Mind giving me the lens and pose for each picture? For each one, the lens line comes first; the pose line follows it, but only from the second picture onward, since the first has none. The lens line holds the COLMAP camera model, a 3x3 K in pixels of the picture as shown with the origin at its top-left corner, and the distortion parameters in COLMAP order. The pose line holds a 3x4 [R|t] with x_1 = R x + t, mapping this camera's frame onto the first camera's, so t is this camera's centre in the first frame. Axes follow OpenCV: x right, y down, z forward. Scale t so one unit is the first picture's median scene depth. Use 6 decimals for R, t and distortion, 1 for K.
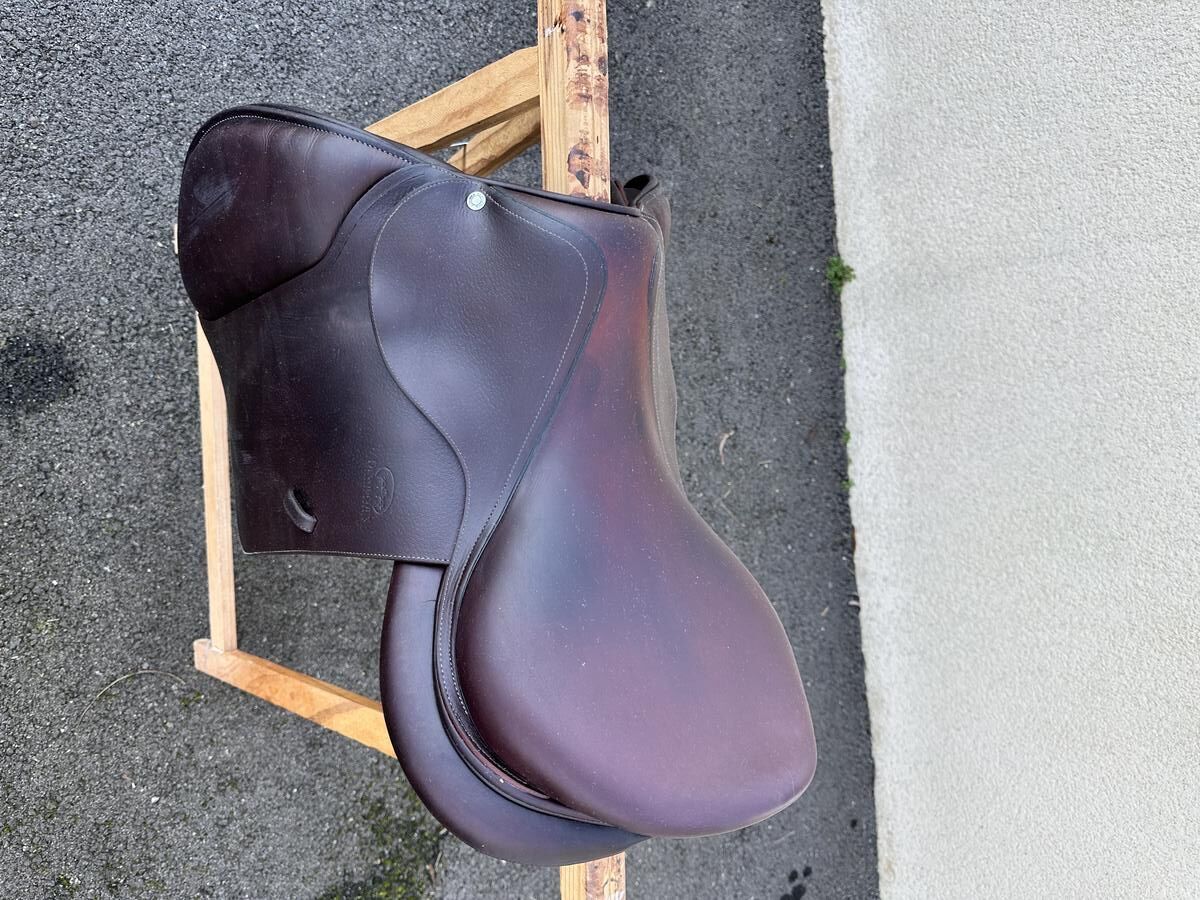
lens RADIAL K [[898.6, 0, 602.6], [0, 898.6, 446.7], [0, 0, 1]] dist [-0.034224, -0.021503]
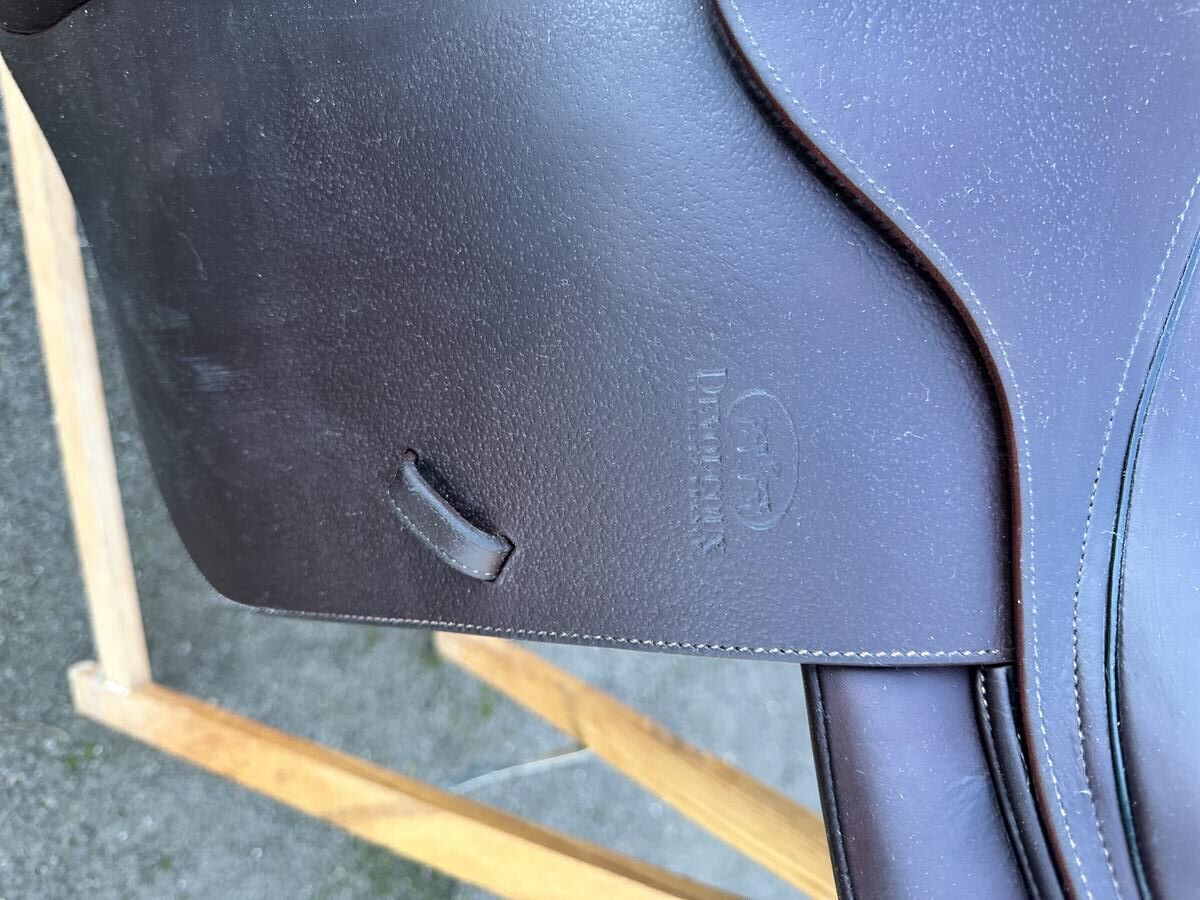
lens RADIAL K [[898.6, 0, 600.3], [0, 898.6, 450.9], [0, 0, 1]] dist [-0.034224, -0.021503]
pose [[0.985374, -0.072513, 0.154206, -0.184665], [0.049789, 0.987968, 0.146428, -0.000997], [-0.162968, -0.136609, 0.977128, 0.369126]]
